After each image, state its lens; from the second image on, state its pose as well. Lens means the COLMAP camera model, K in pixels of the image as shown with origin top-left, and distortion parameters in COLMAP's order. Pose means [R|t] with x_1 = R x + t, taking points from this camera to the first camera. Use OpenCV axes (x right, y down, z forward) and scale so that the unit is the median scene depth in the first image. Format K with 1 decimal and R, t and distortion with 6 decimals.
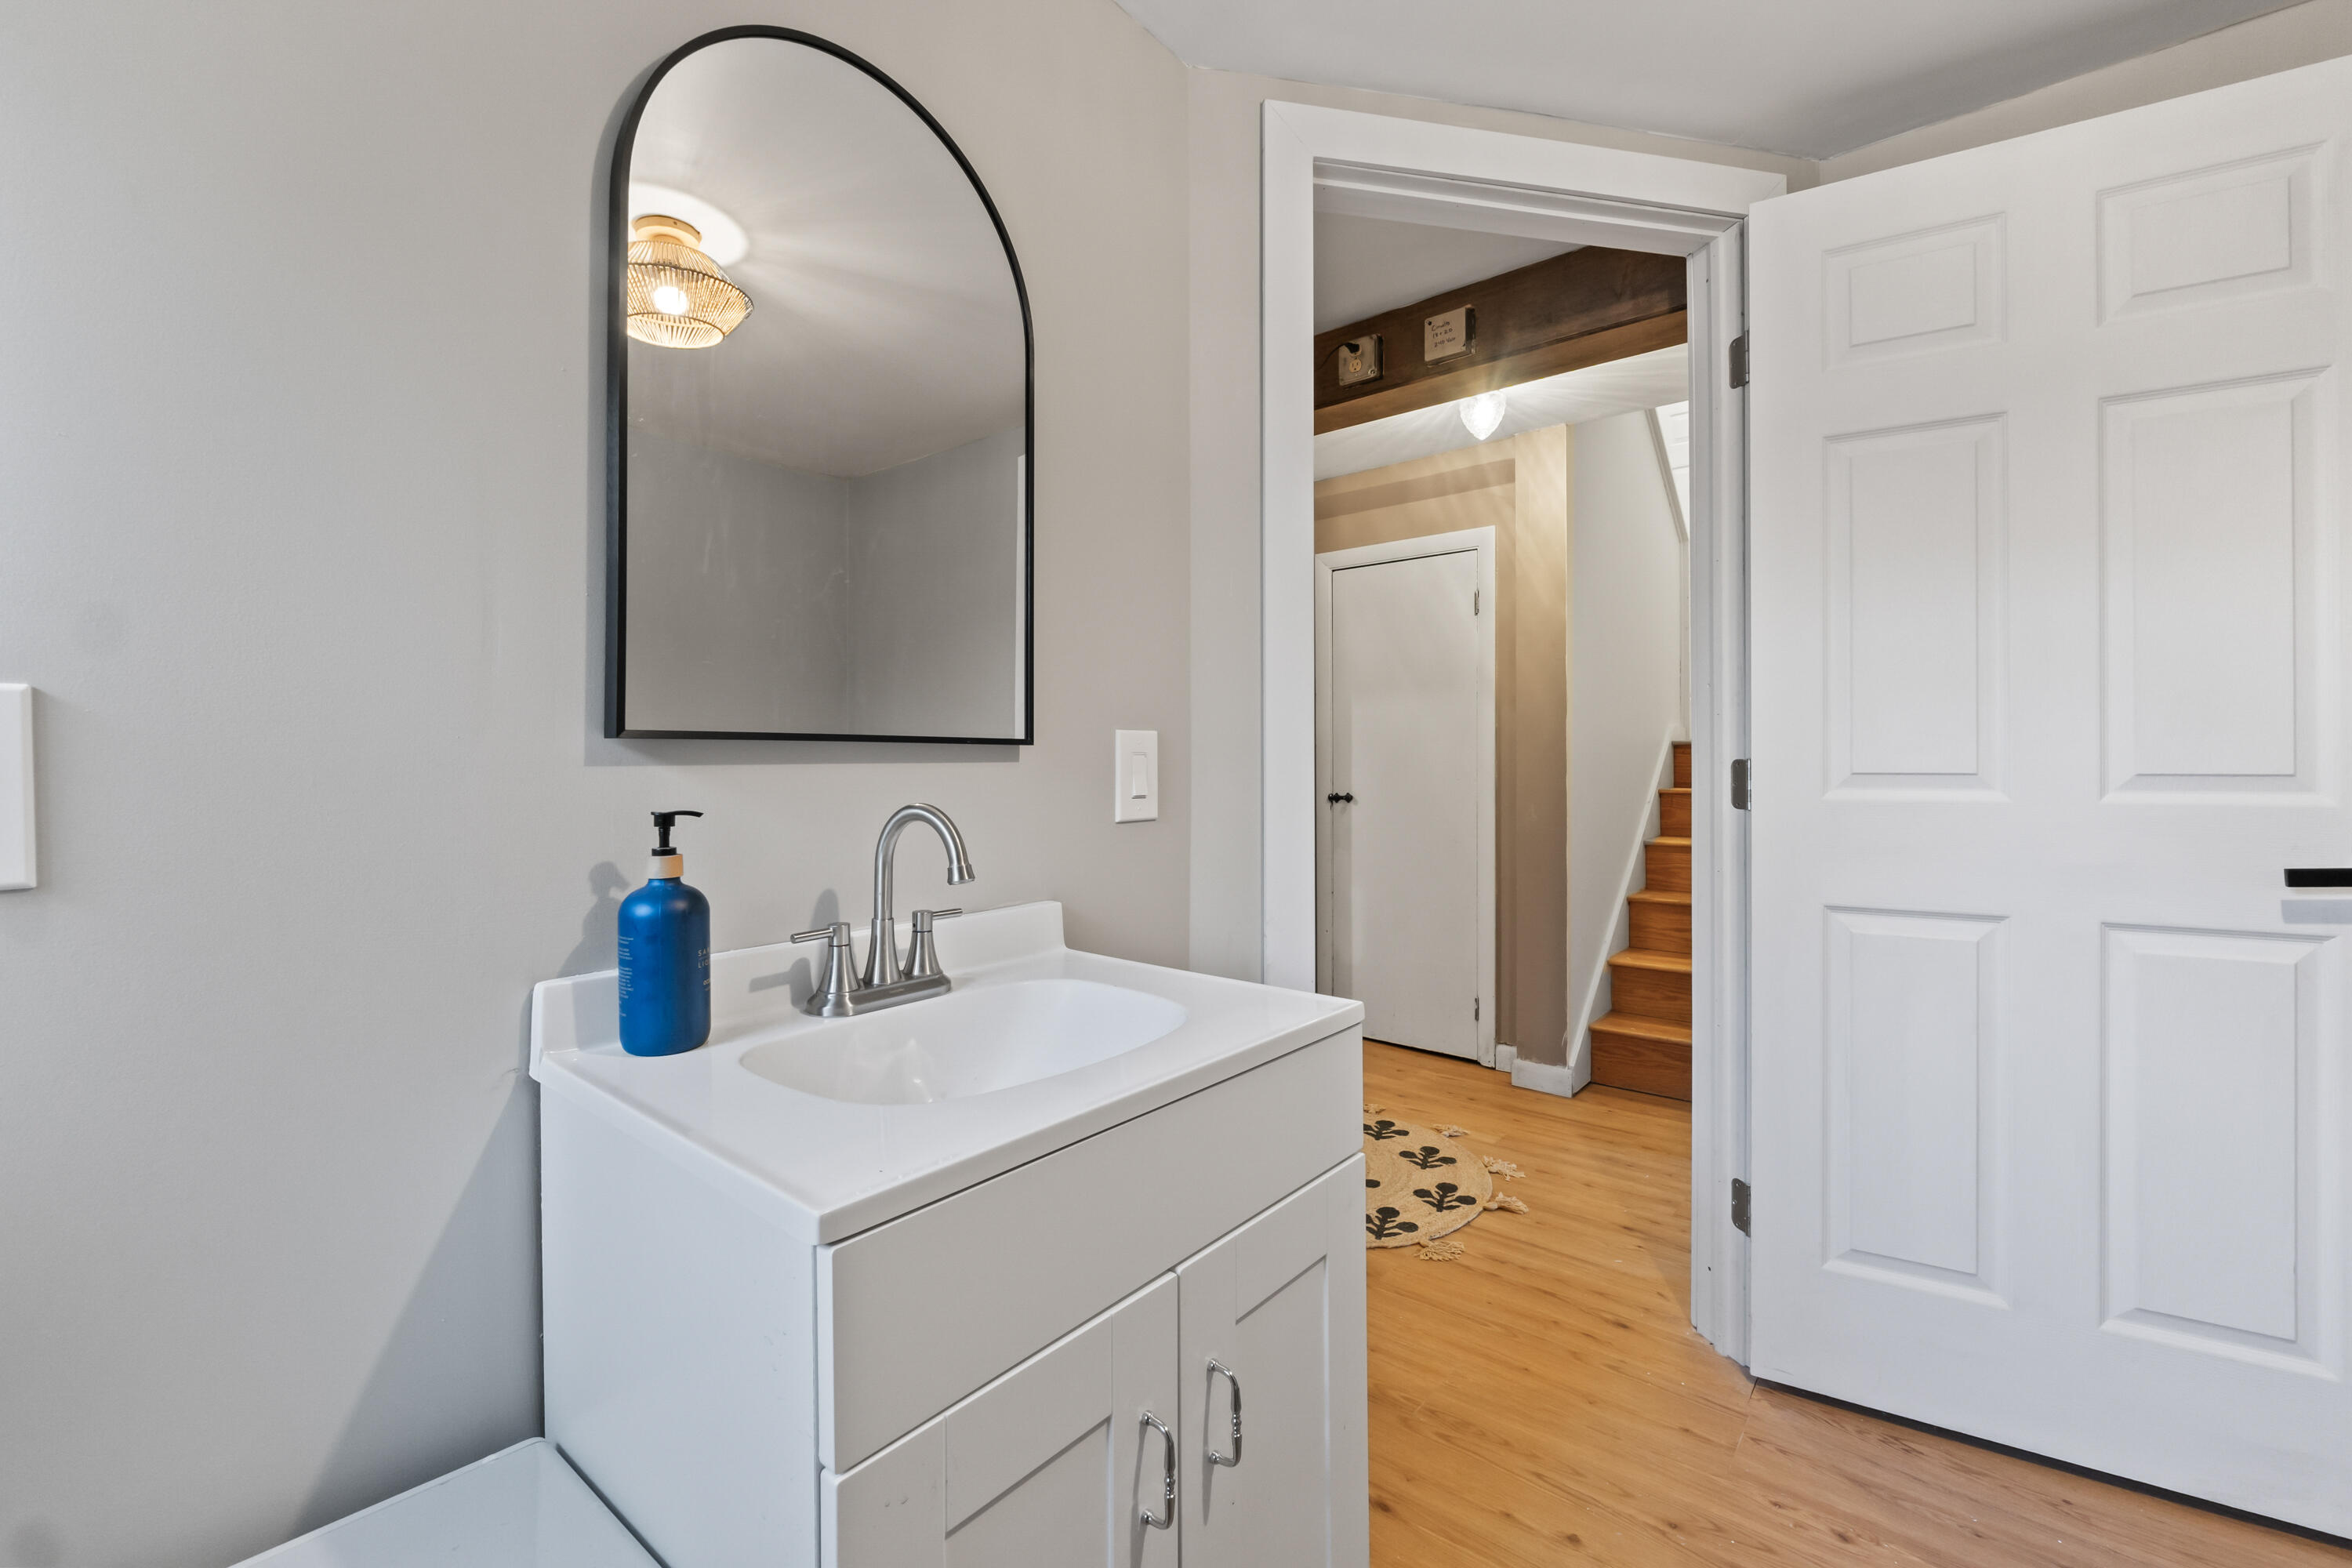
lens RADIAL K [[990.8, 0, 1173.9], [0, 990.8, 772.4], [0, 0, 1]] dist [-0.001959, 0.000073]
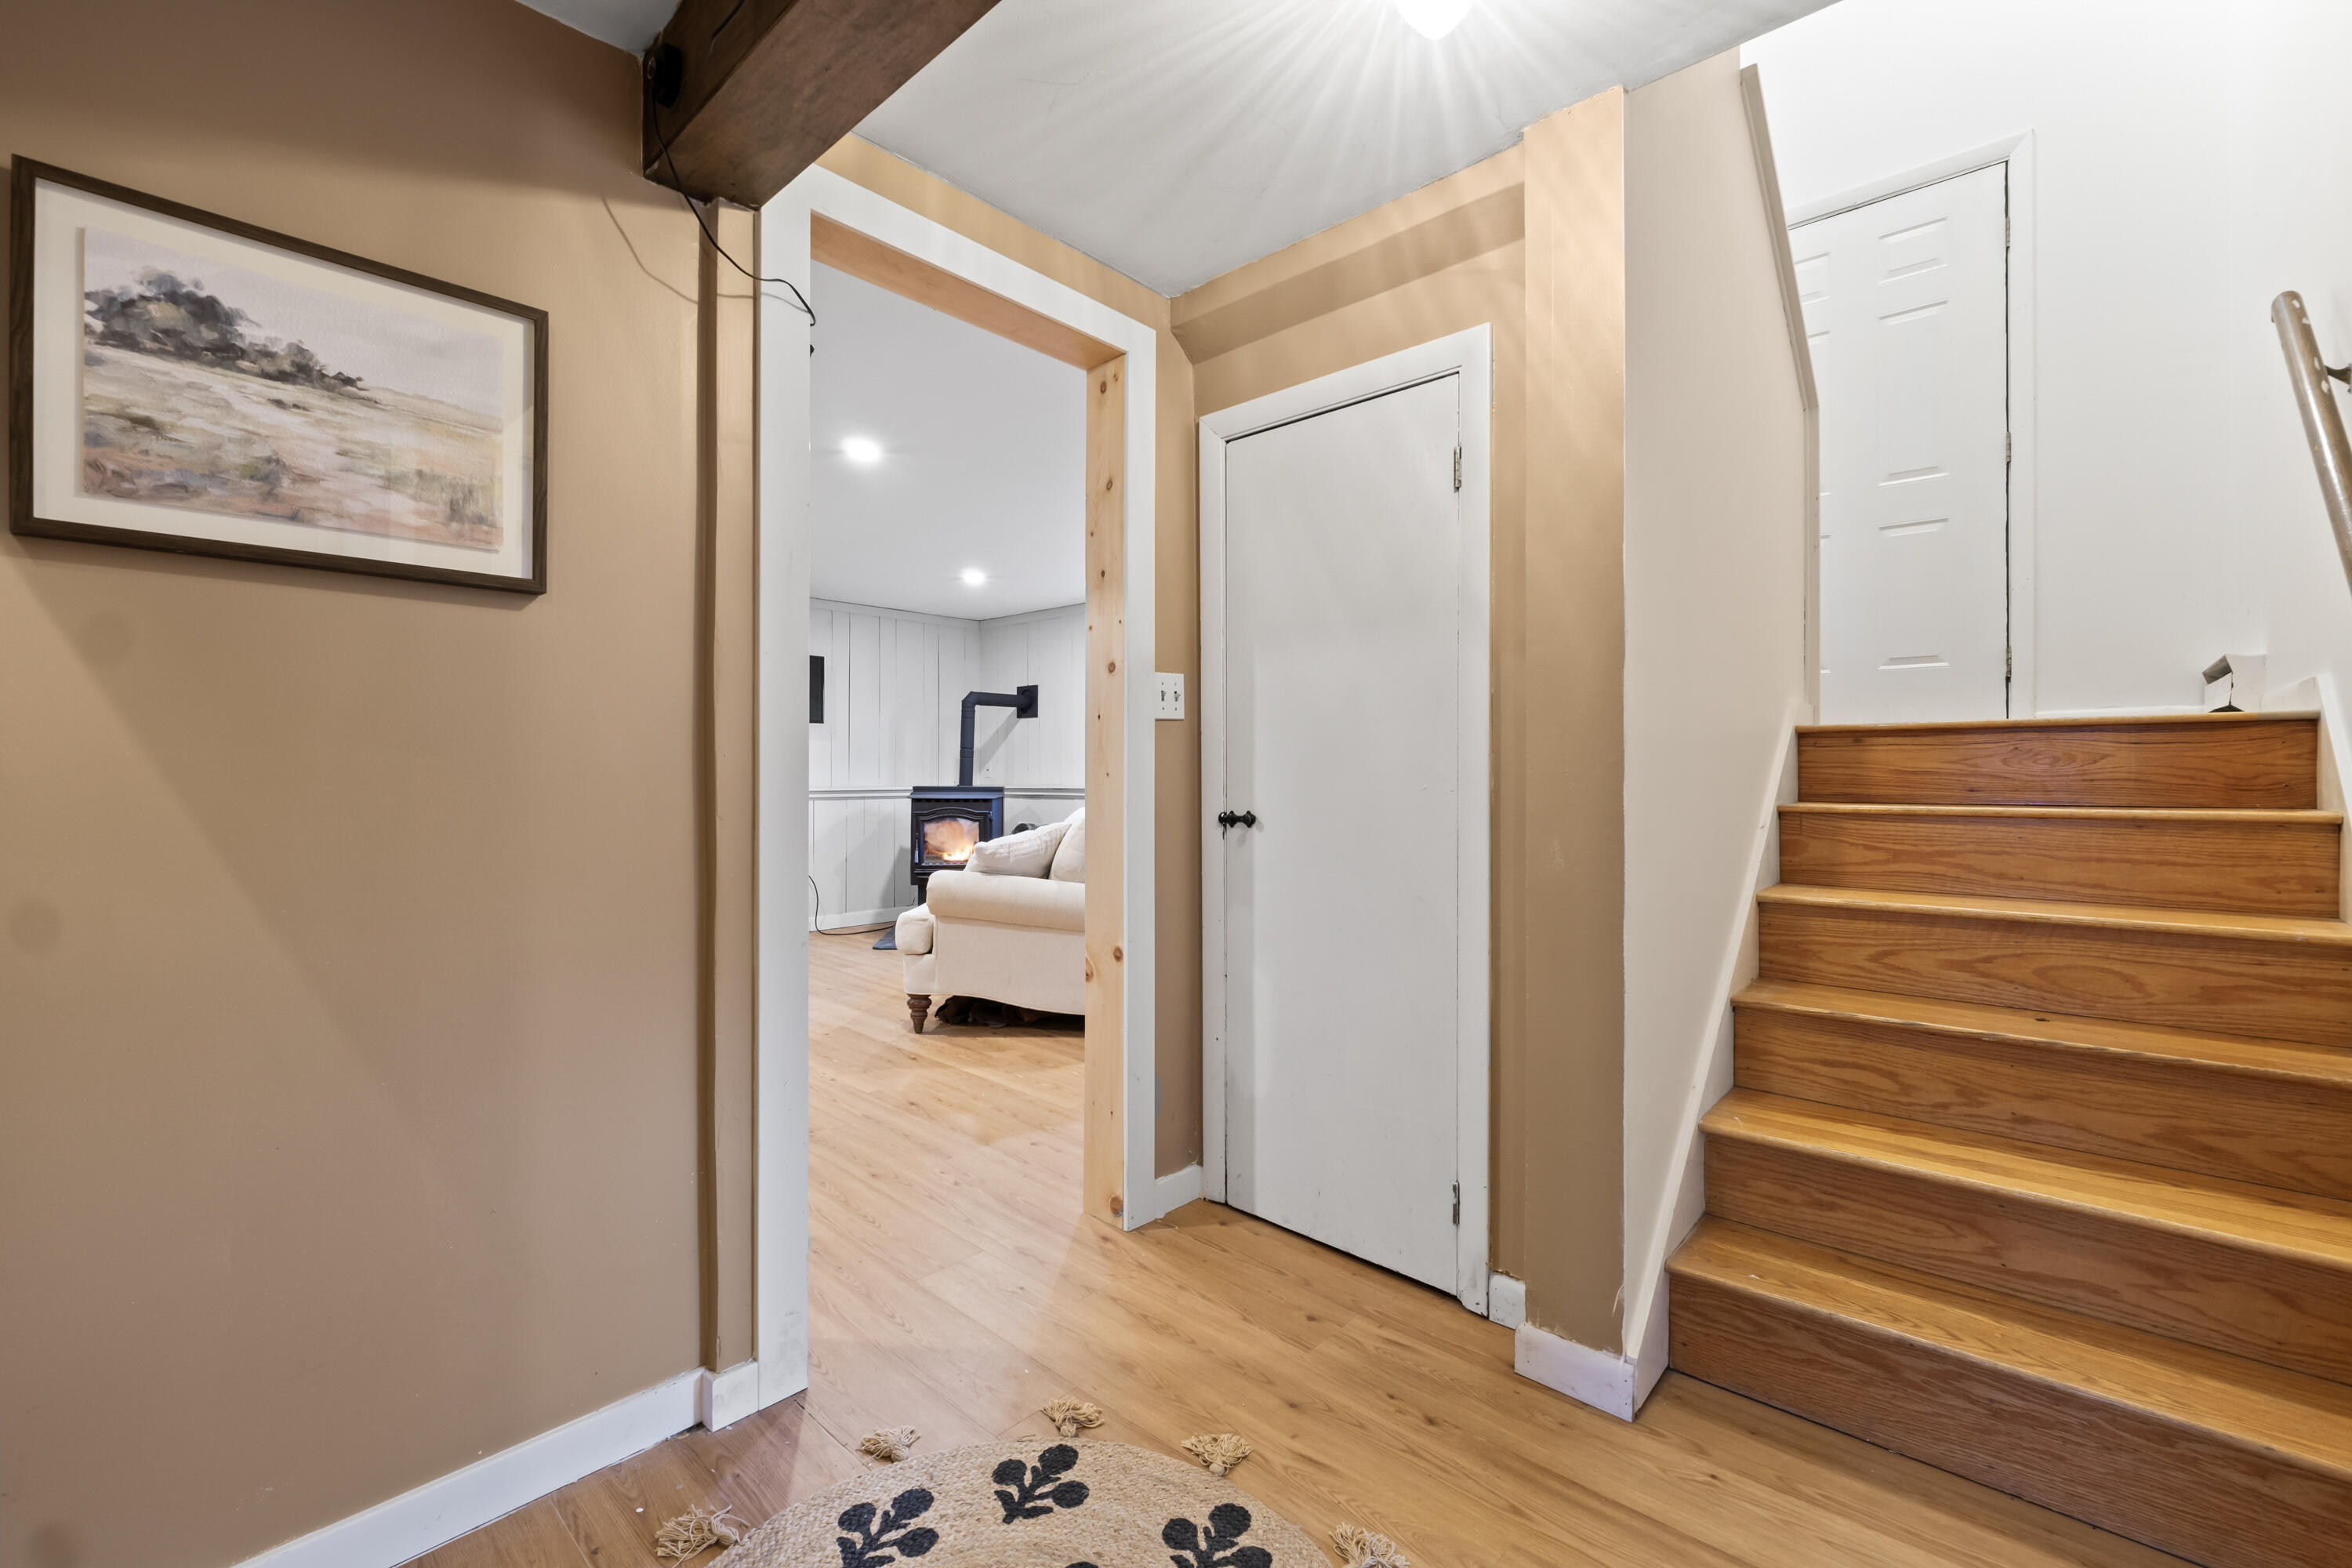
lens RADIAL K [[990.8, 0, 1178.3], [0, 990.8, 784.9], [0, 0, 1]] dist [-0.001959, 0.000073]
pose [[0.999401, -0.000135, -0.034620, 0.172138], [0.000386, 0.999974, 0.007242, 0.000741], [0.034618, -0.007251, 0.999374, 0.448864]]
